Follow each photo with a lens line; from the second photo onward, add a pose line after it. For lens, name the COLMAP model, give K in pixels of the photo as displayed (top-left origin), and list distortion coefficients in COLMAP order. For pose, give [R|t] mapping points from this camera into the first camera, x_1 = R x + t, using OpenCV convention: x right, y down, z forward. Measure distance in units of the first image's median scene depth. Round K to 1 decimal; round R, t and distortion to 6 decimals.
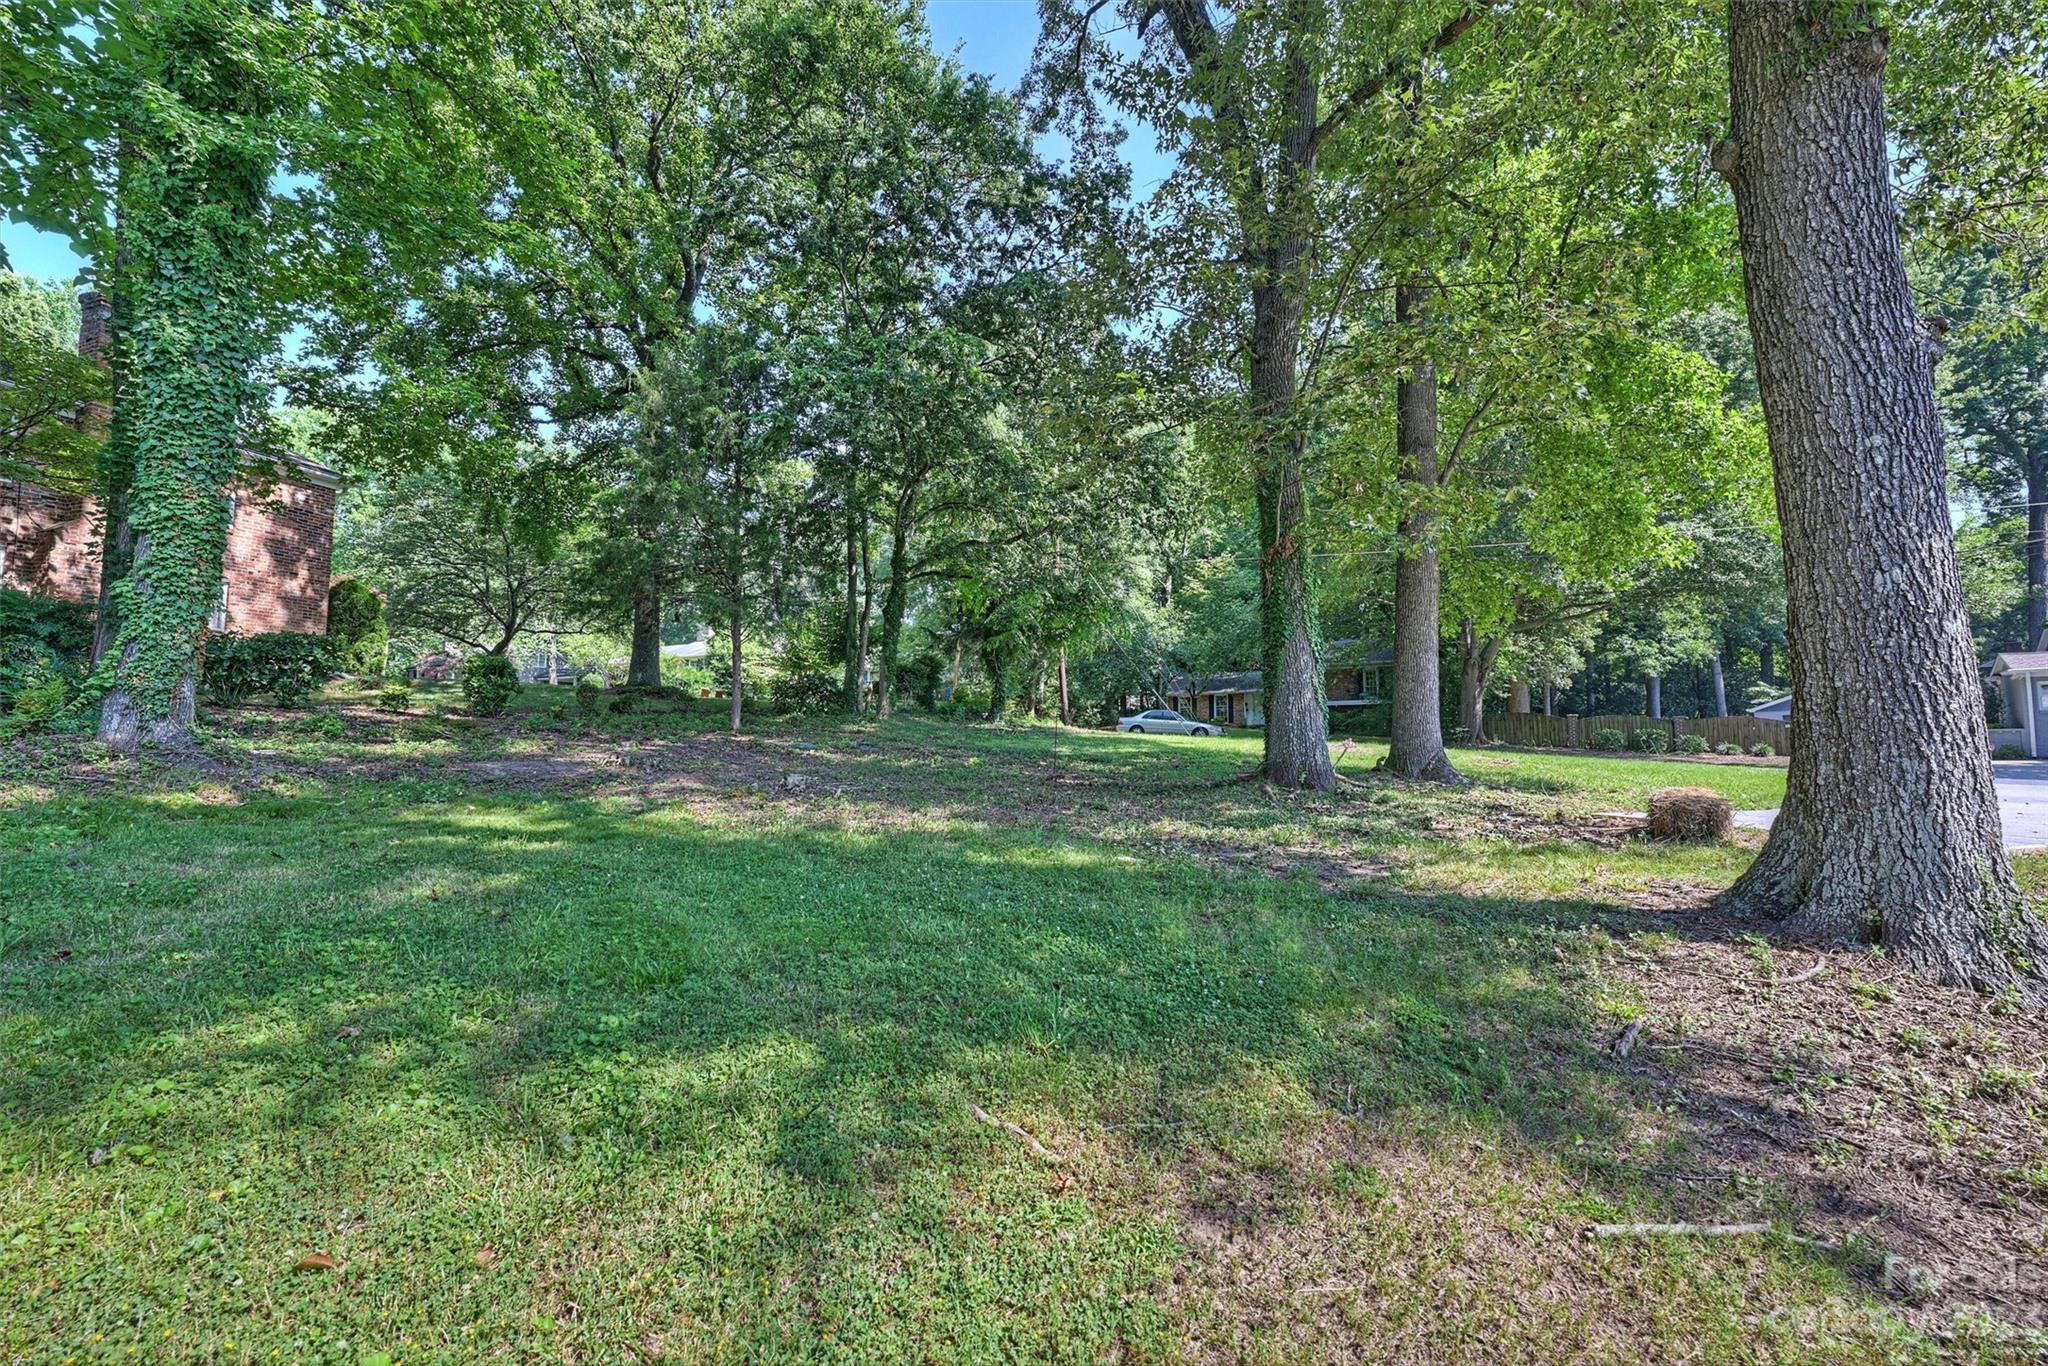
lens RADIAL K [[835.6, 0, 1028.2], [0, 835.6, 675.2], [0, 0, 1]] dist [-0.026548, -0.000023]
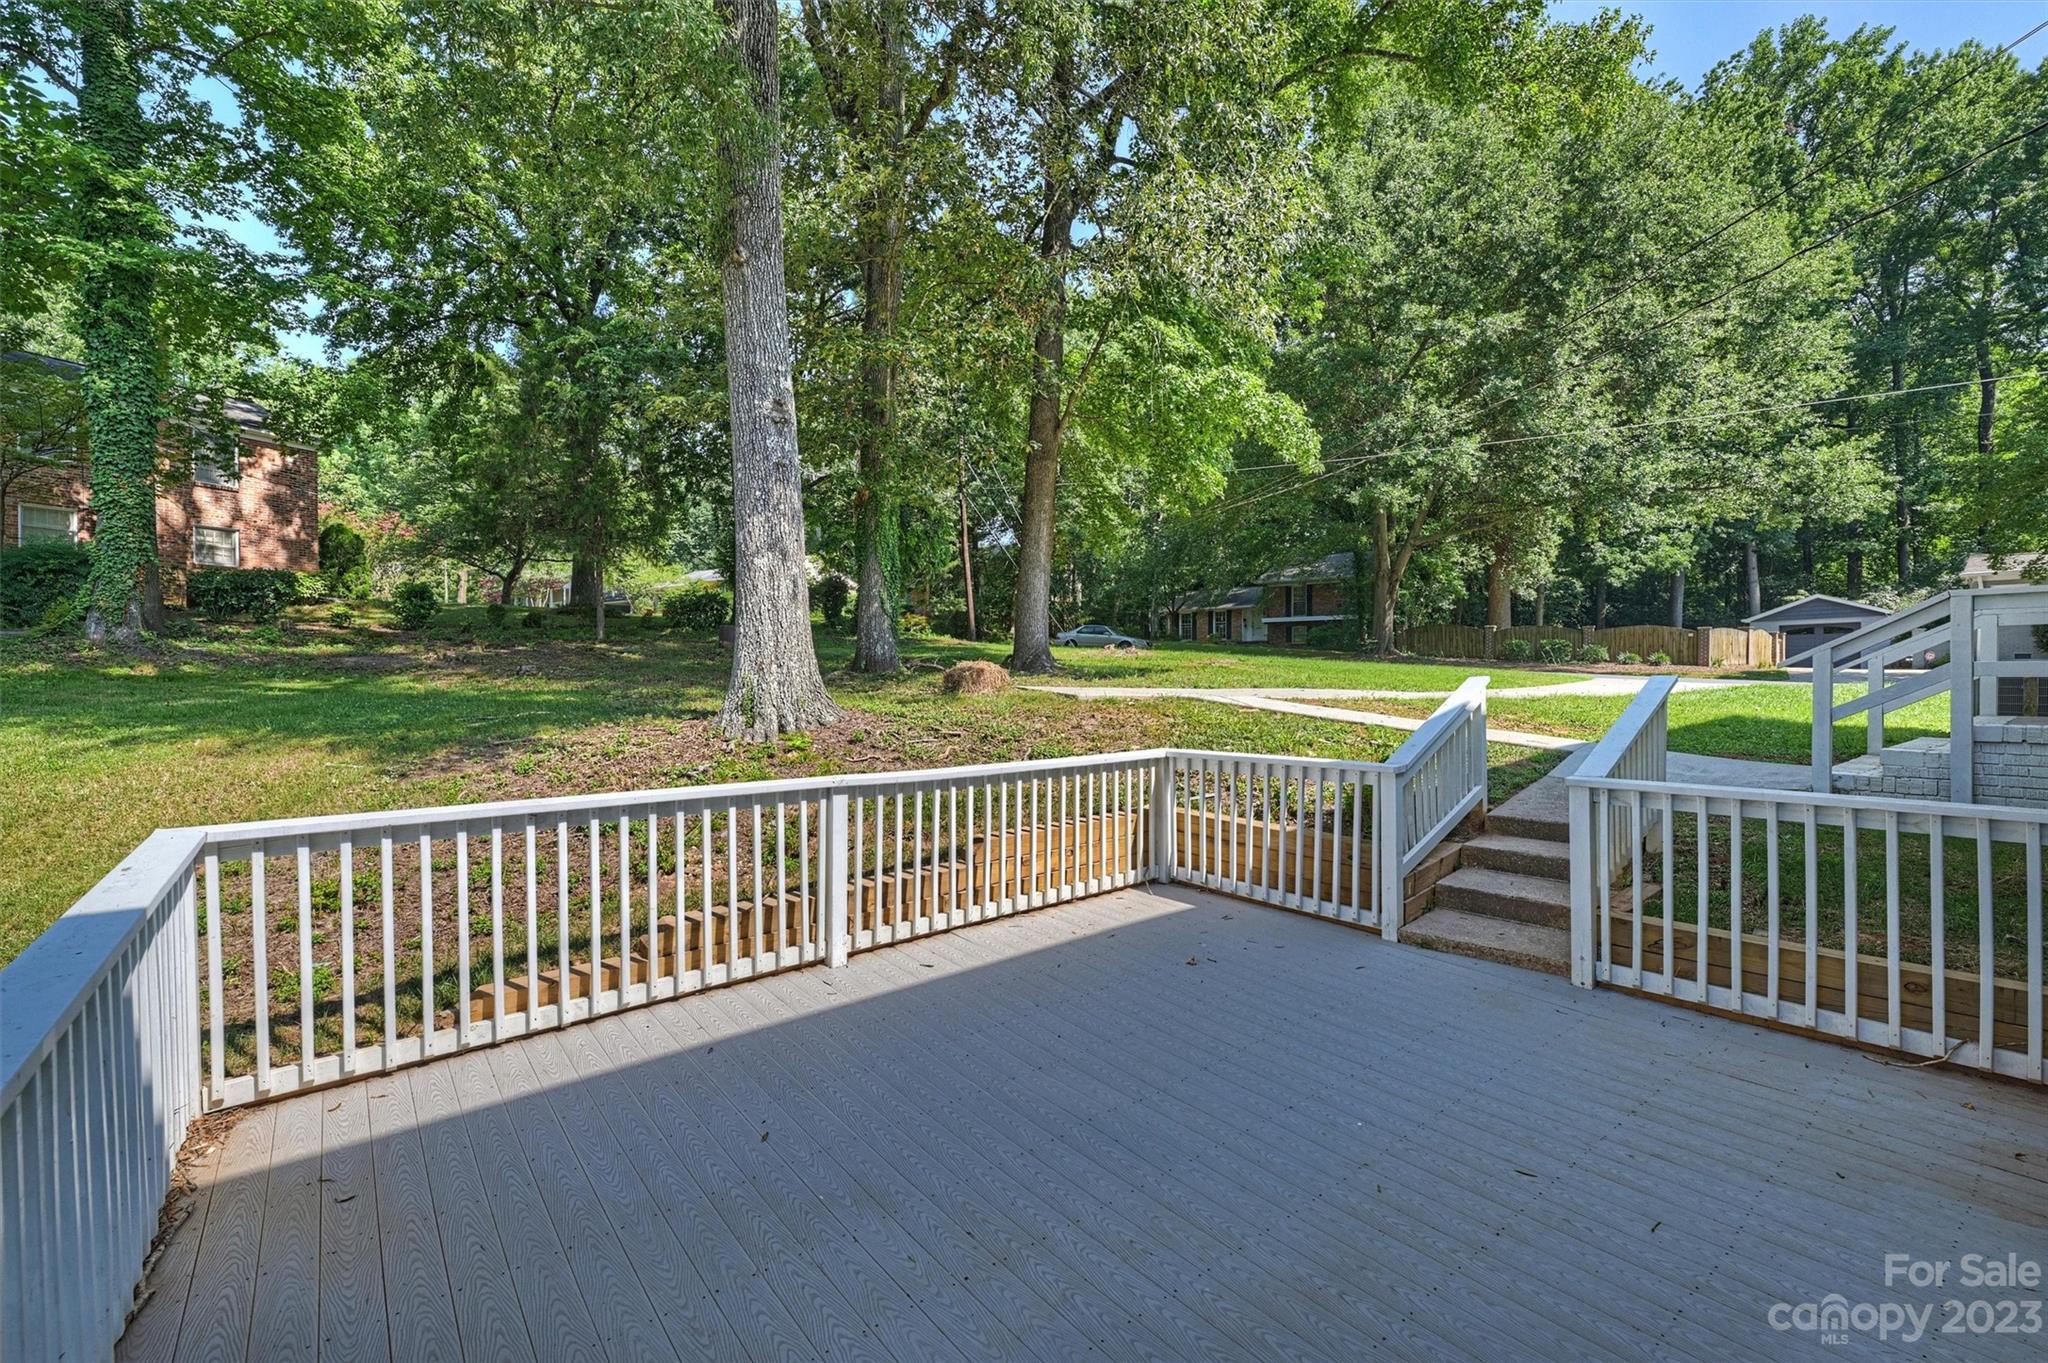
lens RADIAL K [[875.4, 0, 1011.3], [0, 875.4, 681.9], [0, 0, 1]] dist [-0.029455, 0.000399]
pose [[0.991153, -0.000838, -0.132724, 0.401251], [0.013886, 0.995147, 0.097414, 0.010323], [0.131998, -0.098395, 0.986354, -0.197125]]
